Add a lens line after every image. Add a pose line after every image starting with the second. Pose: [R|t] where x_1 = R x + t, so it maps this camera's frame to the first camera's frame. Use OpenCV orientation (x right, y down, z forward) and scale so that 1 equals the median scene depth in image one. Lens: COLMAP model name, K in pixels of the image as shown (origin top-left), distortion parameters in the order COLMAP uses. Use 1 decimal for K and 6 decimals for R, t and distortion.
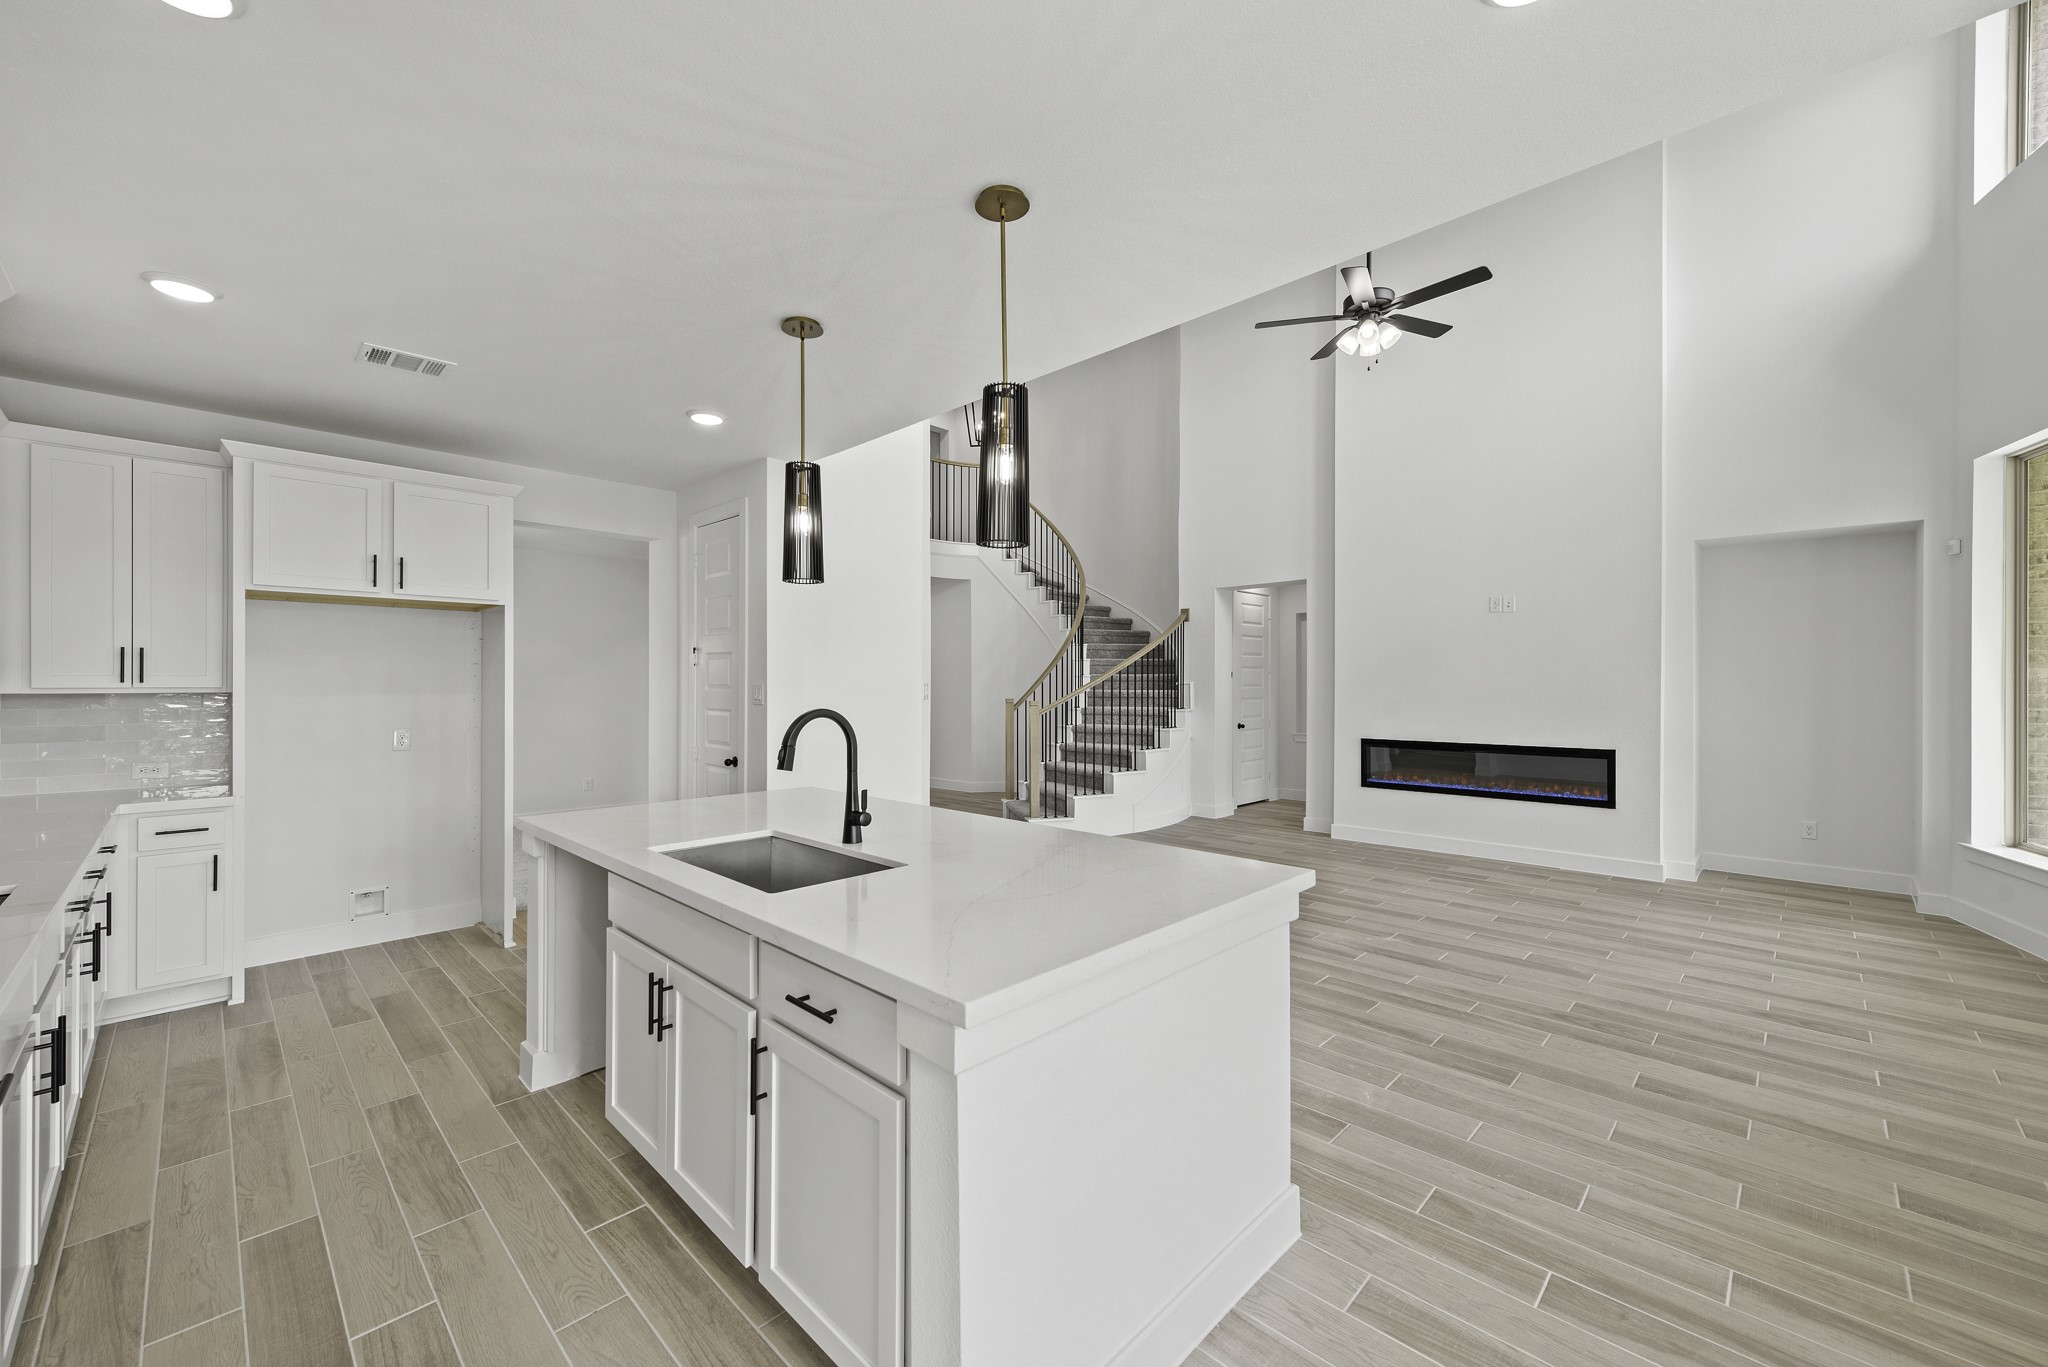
lens RADIAL K [[813.3, 0, 1022.6], [0, 813.3, 686.3], [0, 0, 1]] dist [0.008267, -0.000948]
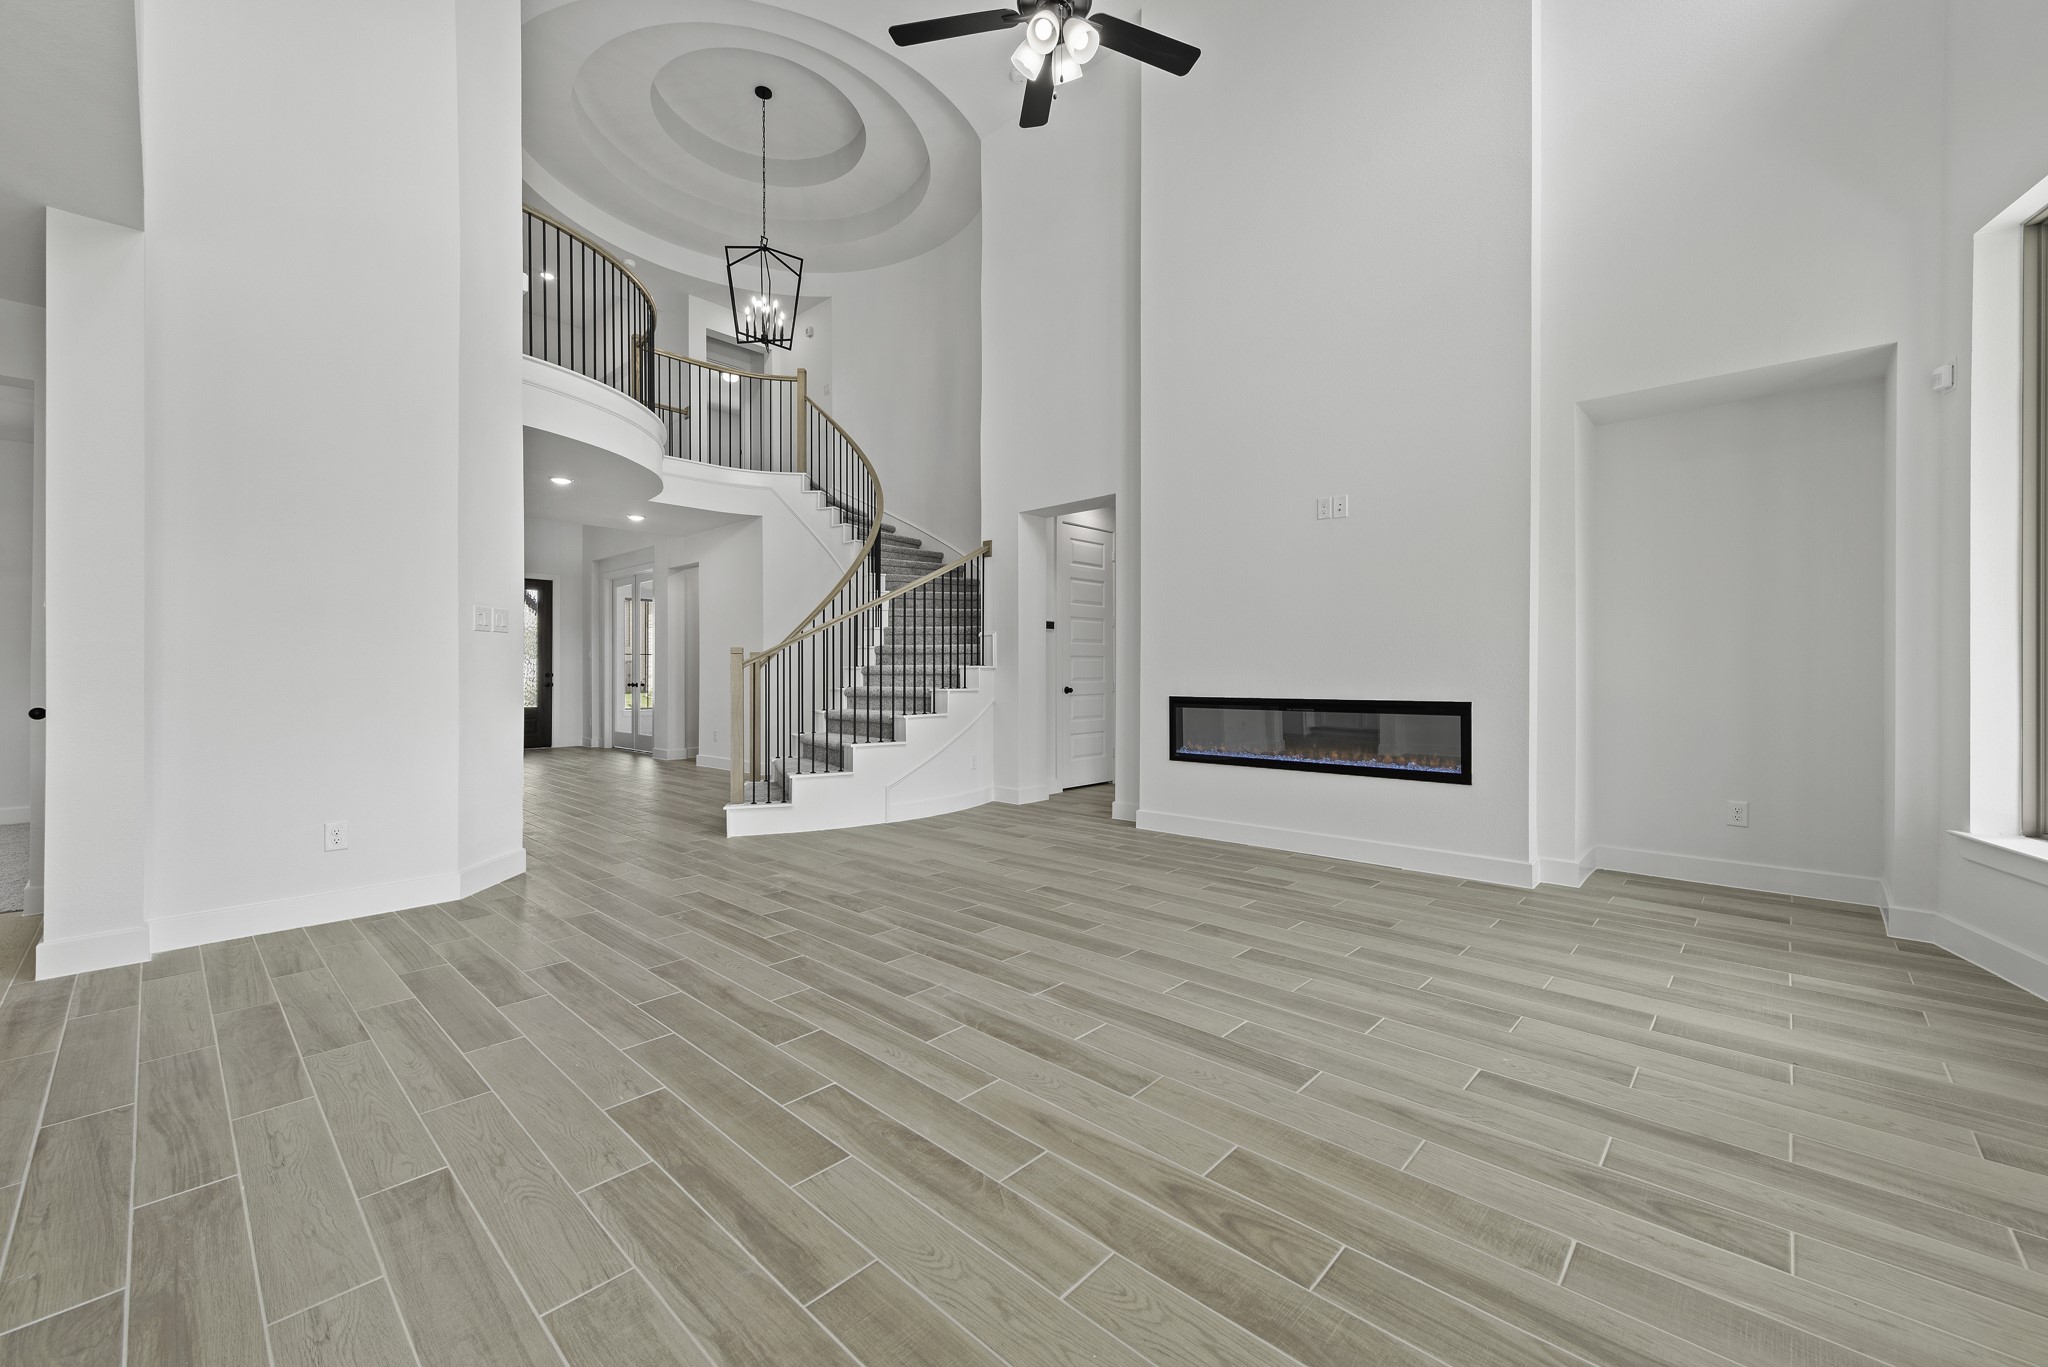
lens RADIAL K [[813.3, 0, 1025.1], [0, 813.3, 676.2], [0, 0, 1]] dist [0.008267, -0.000948]
pose [[0.999823, -0.001134, 0.018779, 0.348509], [0.001141, 0.999999, -0.000343, 0.059468], [-0.018779, 0.000364, 0.999824, 0.320305]]
